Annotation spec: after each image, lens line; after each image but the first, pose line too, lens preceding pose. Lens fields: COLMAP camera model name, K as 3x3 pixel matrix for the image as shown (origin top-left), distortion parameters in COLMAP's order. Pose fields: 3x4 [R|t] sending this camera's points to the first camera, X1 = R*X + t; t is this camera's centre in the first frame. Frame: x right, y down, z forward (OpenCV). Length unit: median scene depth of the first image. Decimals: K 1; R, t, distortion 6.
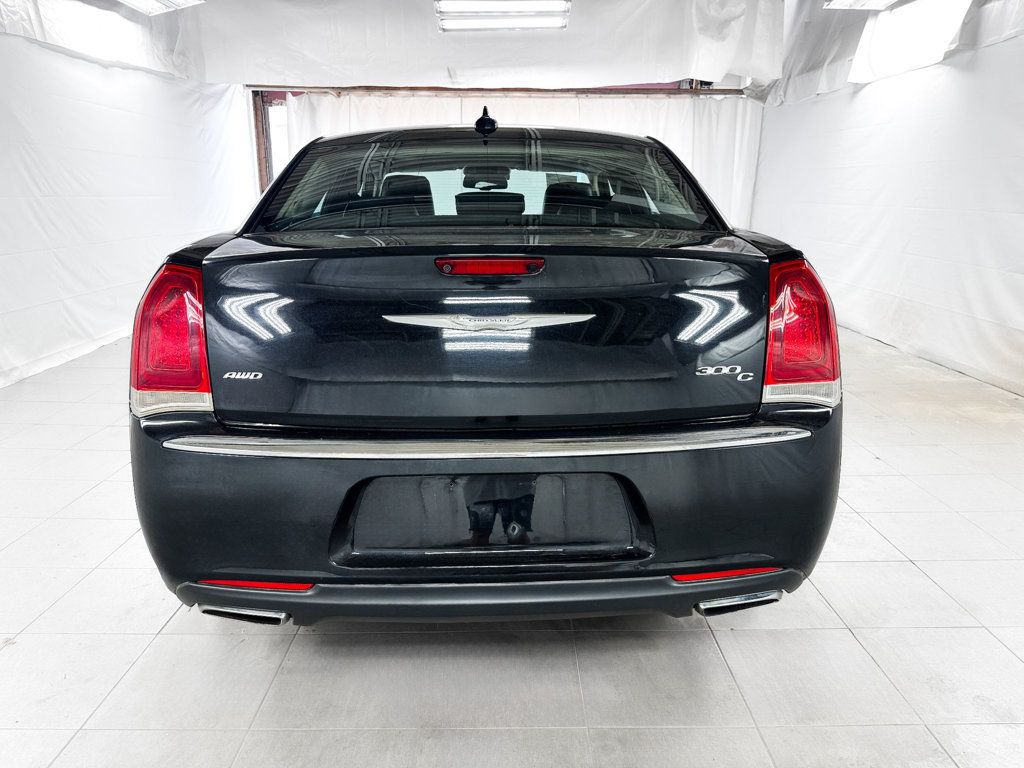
lens RADIAL K [[742.0, 0, 509.7], [0, 742.0, 384.4], [0, 0, 1]] dist [0.023019, -0.023067]
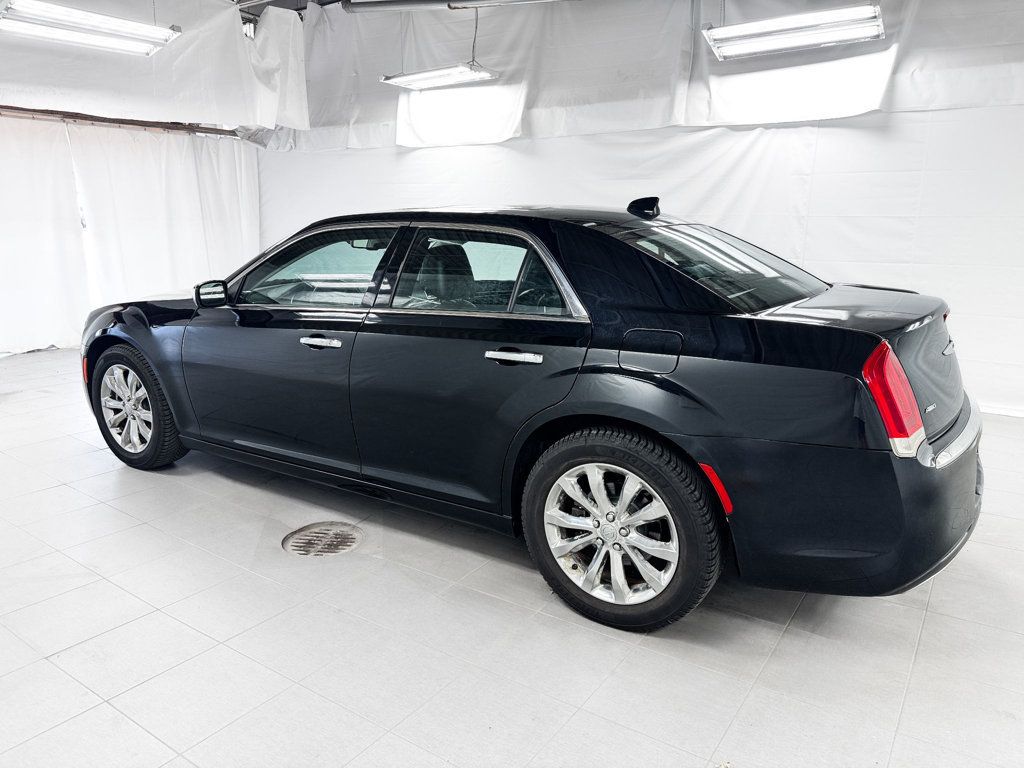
lens RADIAL K [[742.0, 0, 514.8], [0, 742.0, 380.7], [0, 0, 1]] dist [0.023019, -0.023067]
pose [[0.572305, -0.175416, 0.801060, -0.442342], [0.201606, 0.976969, 0.069902, -0.074108], [-0.794873, 0.121493, 0.594489, 0.171824]]
